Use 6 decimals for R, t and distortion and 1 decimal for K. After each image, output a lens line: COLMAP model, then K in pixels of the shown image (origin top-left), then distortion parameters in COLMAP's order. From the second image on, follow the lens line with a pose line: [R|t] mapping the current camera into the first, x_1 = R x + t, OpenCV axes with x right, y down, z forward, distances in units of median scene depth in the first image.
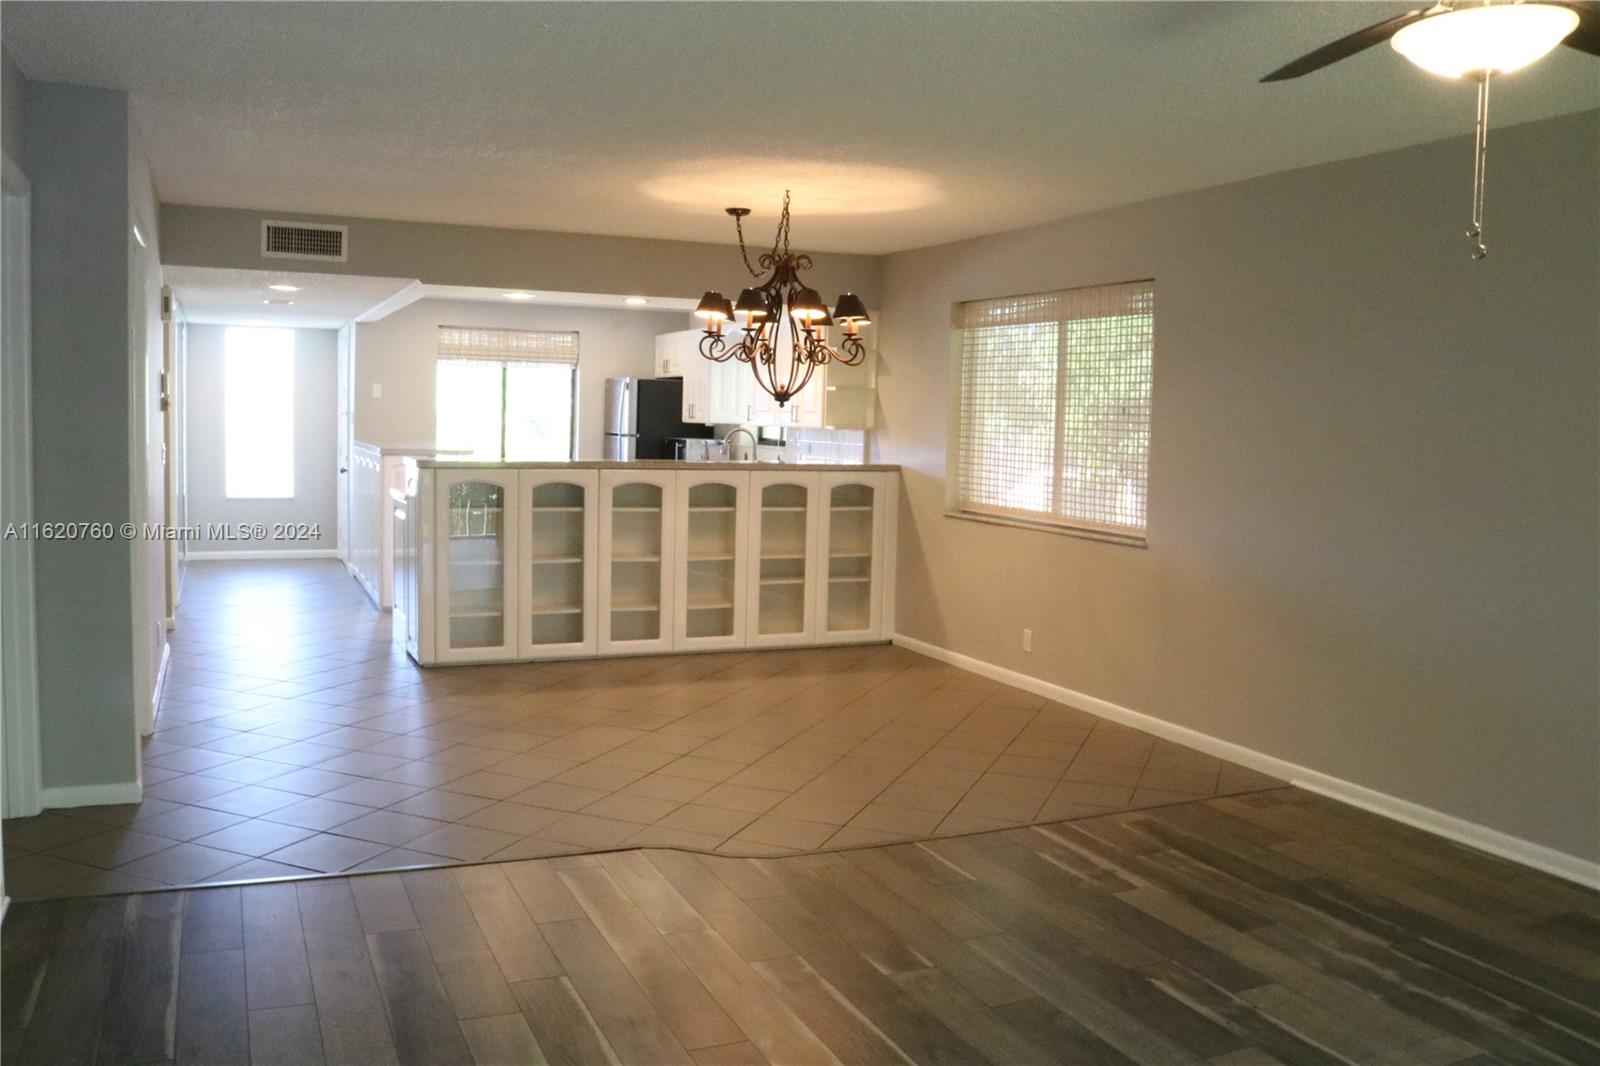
lens RADIAL K [[1310.4, 0, 800.0], [0, 1310.4, 533.0], [0, 0, 1]] dist [-0.165398, 0.134045]
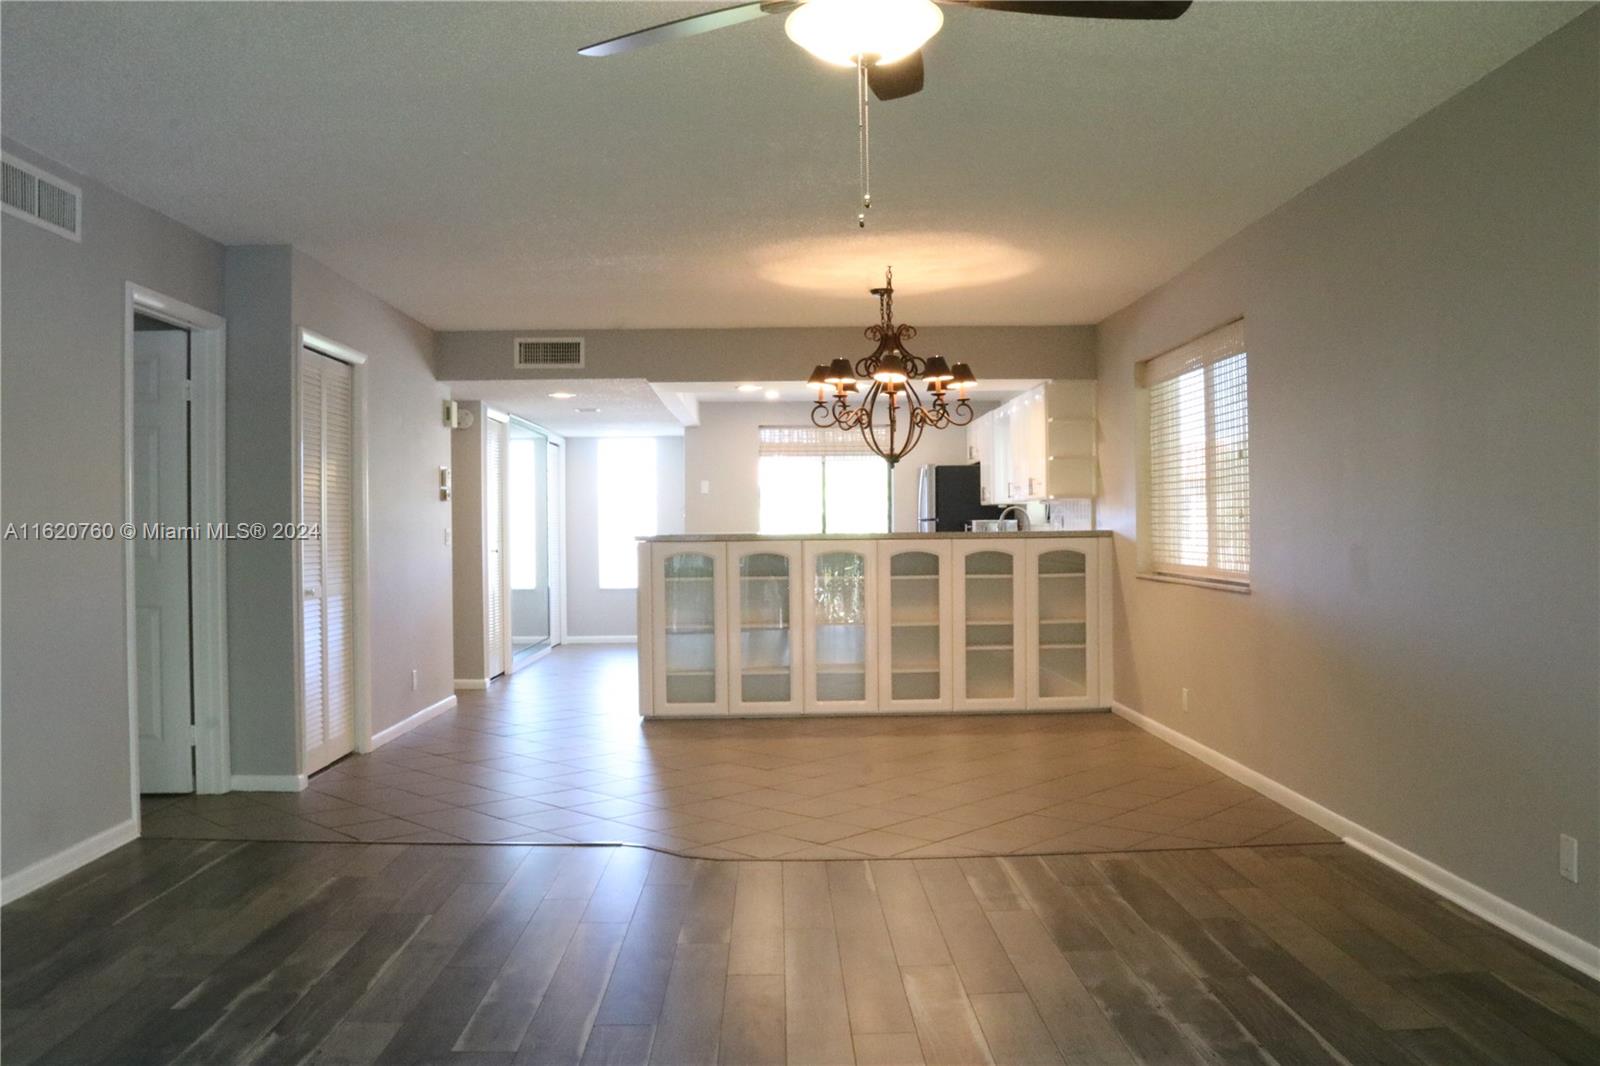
lens RADIAL K [[1310.4, 0, 800.0], [0, 1310.4, 533.0], [0, 0, 1]] dist [-0.165398, 0.134045]
pose [[0.917500, -0.034773, -0.396213, 0.295276], [-0.000205, 0.996129, -0.087898, 0.043348], [0.397736, 0.080727, 0.913942, 0.003081]]
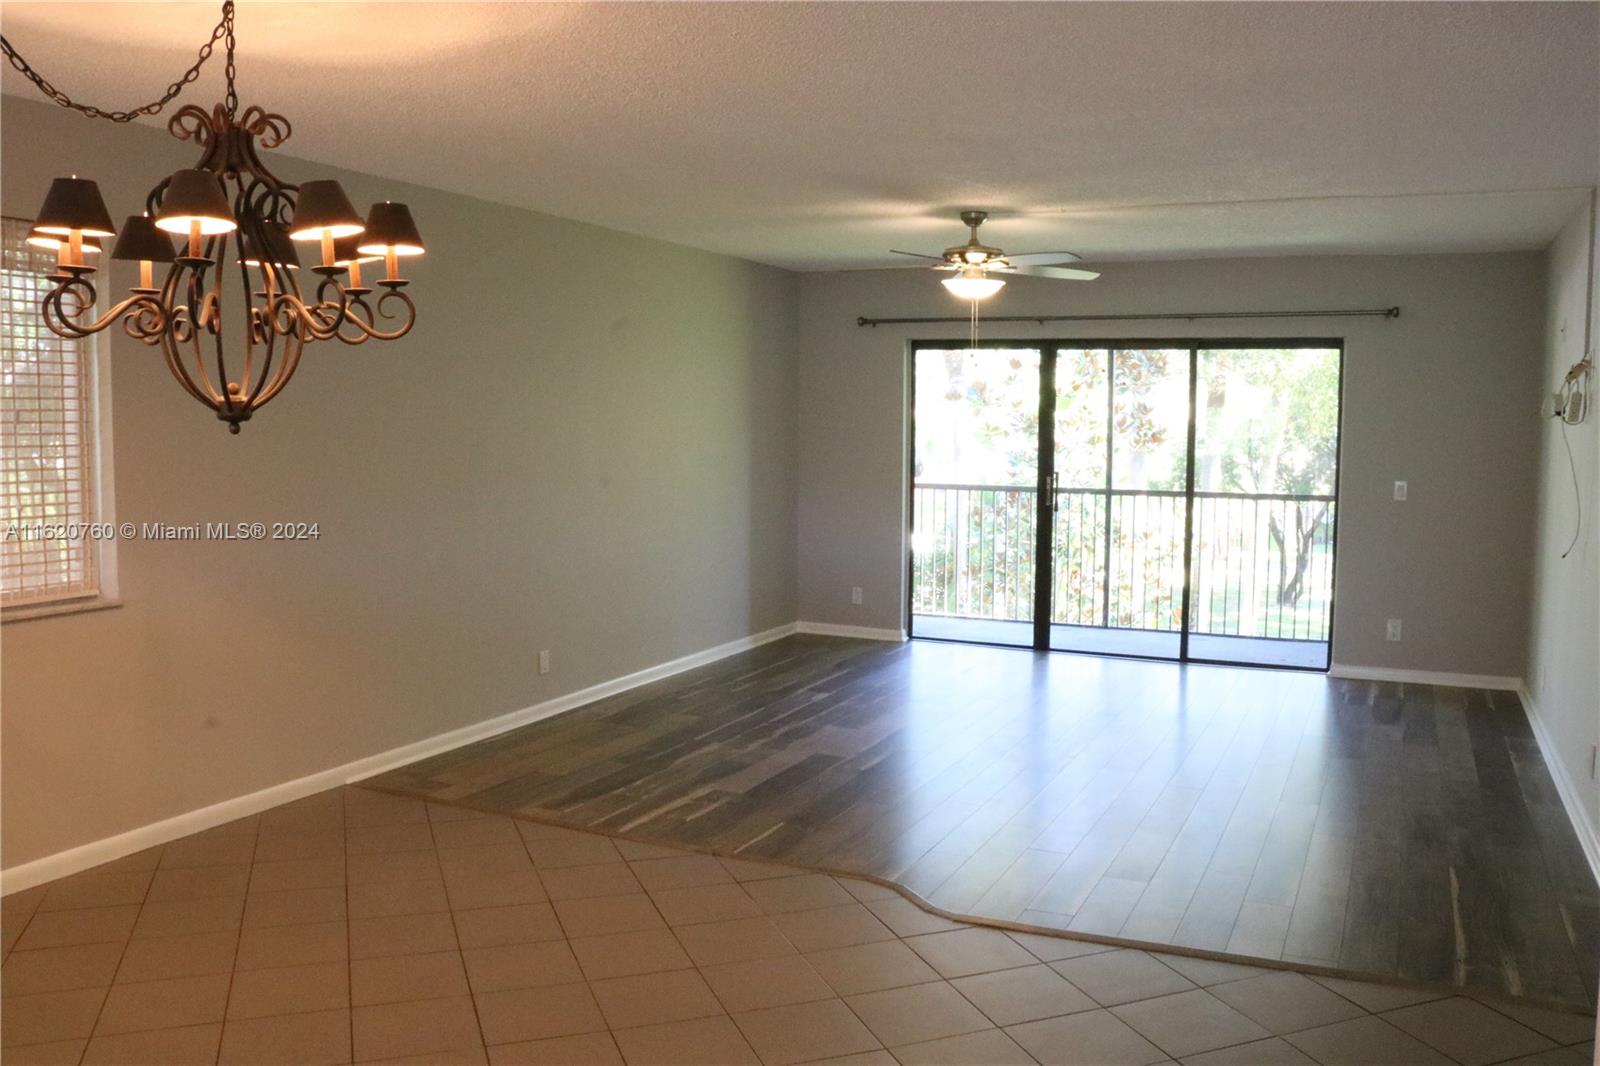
lens RADIAL K [[1310.4, 0, 800.0], [0, 1310.4, 533.0], [0, 0, 1]] dist [-0.165398, 0.134045]
pose [[-0.640485, -0.099307, 0.761523, -0.444451], [0.046224, 0.984821, 0.167303, -0.113062], [-0.766578, 0.142355, -0.626173, 0.998563]]
